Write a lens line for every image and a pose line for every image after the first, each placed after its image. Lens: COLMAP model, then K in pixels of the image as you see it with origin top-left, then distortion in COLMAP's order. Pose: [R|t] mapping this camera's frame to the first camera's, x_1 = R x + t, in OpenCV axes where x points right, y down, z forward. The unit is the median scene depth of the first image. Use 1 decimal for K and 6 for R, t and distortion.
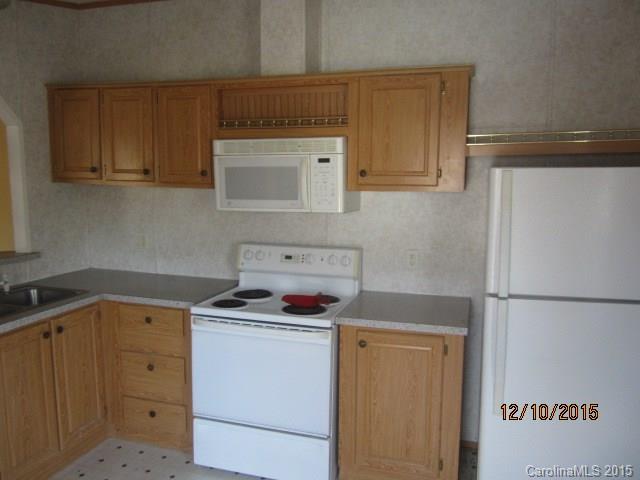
lens RADIAL K [[529.7, 0, 317.9], [0, 529.7, 247.2], [0, 0, 1]] dist [-0.045115, 0.011859]
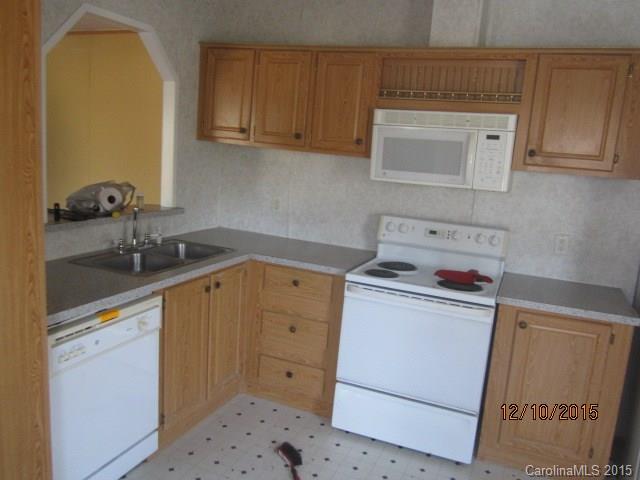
lens RADIAL K [[529.7, 0, 317.9], [0, 529.7, 247.2], [0, 0, 1]] dist [-0.045115, 0.011859]
pose [[0.993636, 0.082587, -0.076597, -0.207655], [-0.079004, 0.995685, 0.048685, 0.016811], [0.080288, -0.042324, 0.995873, -0.009559]]
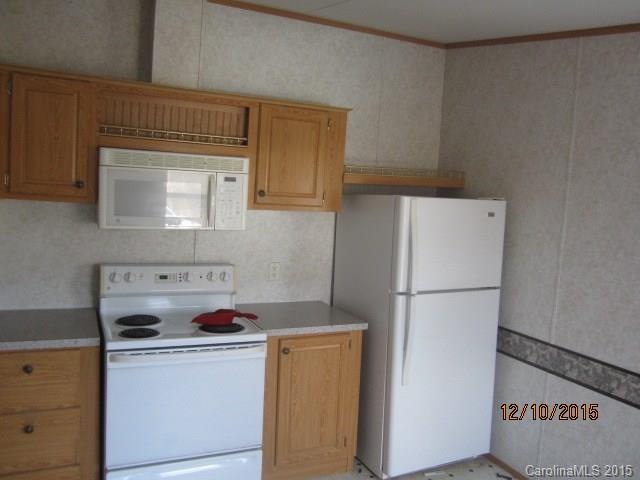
lens RADIAL K [[529.7, 0, 317.9], [0, 529.7, 247.2], [0, 0, 1]] dist [-0.045115, 0.011859]
pose [[0.736187, -0.032269, 0.676008, -0.525047], [0.042490, 0.999096, 0.001419, -0.025962], [-0.675443, 0.027679, 0.736893, 0.131289]]
